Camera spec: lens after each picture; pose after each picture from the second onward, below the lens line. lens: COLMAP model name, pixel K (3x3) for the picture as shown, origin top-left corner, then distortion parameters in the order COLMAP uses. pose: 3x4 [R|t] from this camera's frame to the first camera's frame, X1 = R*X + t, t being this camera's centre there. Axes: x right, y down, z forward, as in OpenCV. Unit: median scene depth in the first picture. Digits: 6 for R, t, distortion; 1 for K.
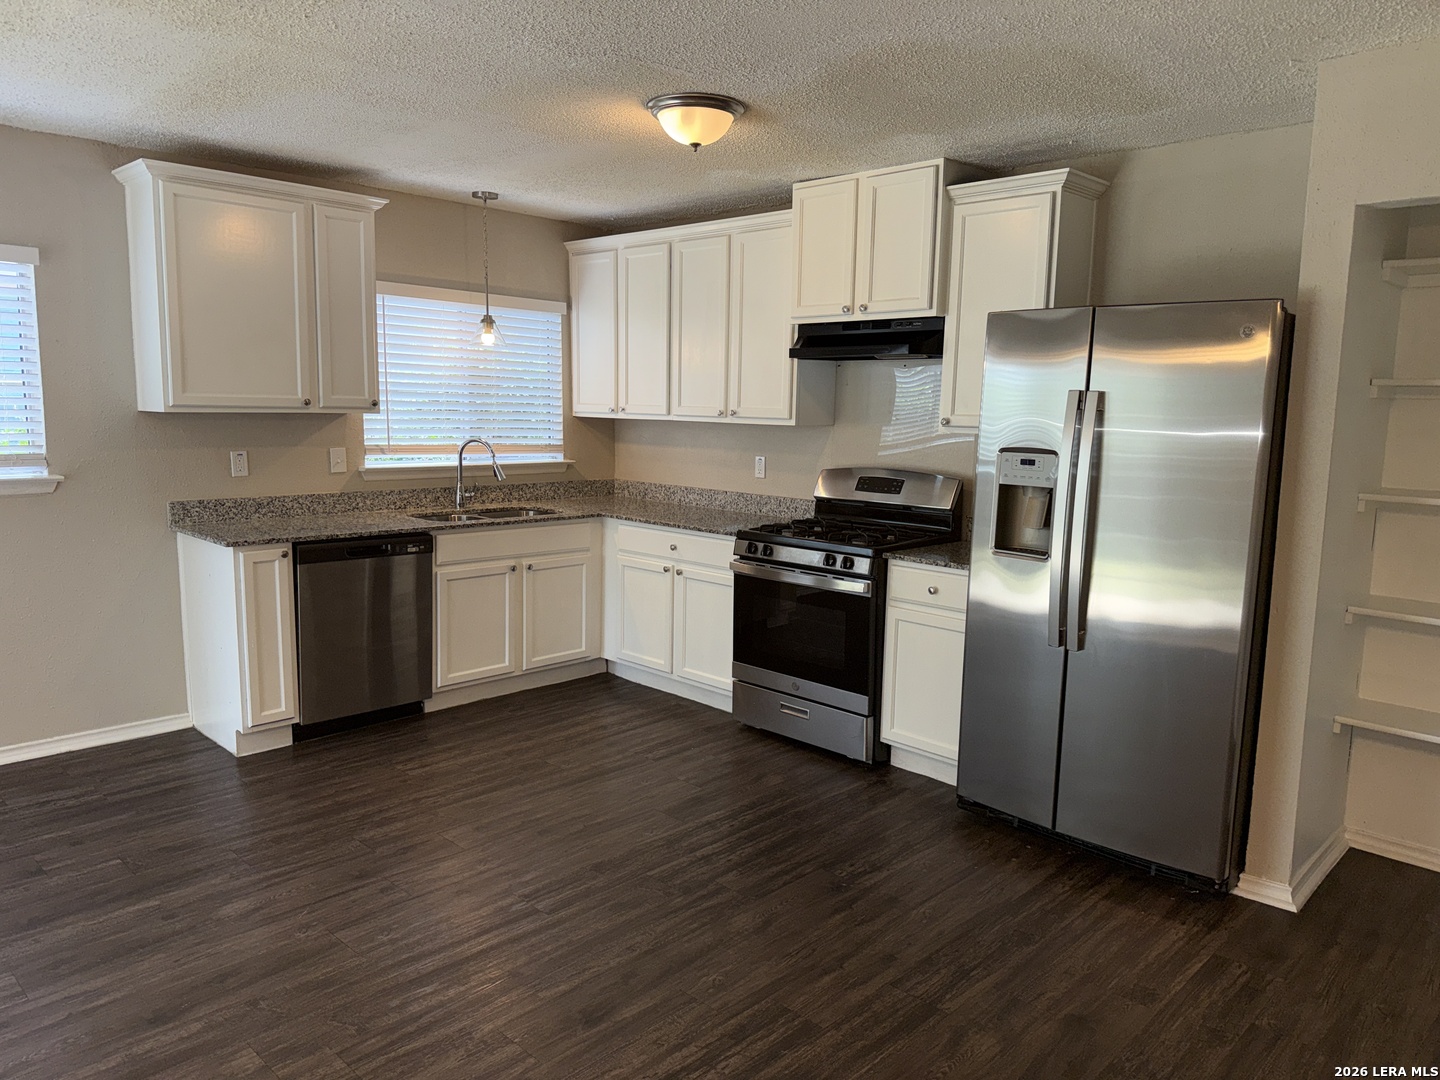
lens RADIAL K [[1015.5, 0, 720.0], [0, 1015.5, 540.0], [0, 0, 1]] dist [0.145243, -0.232237]
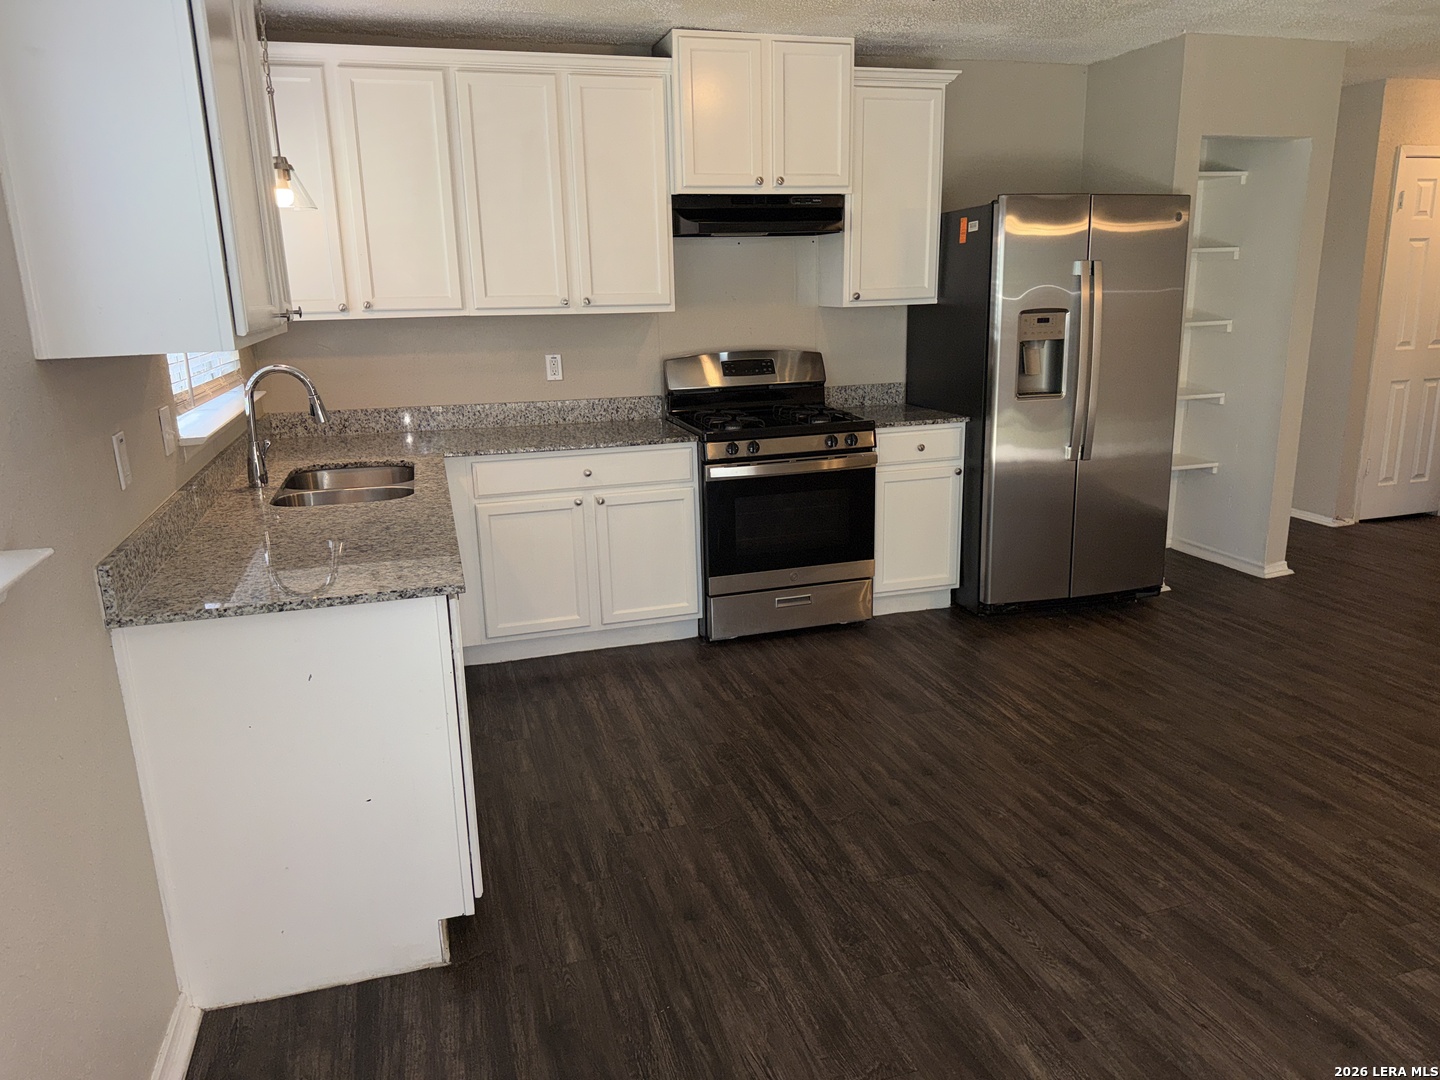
lens RADIAL K [[1006.3, 0, 720.0], [0, 1006.3, 540.0], [0, 0, 1]] dist [0.090166, -0.137987]
pose [[0.477657, -0.244681, 0.843786, -0.793144], [0.153356, 0.968910, 0.194151, -0.093623], [-0.865058, 0.036662, 0.500330, 0.585780]]
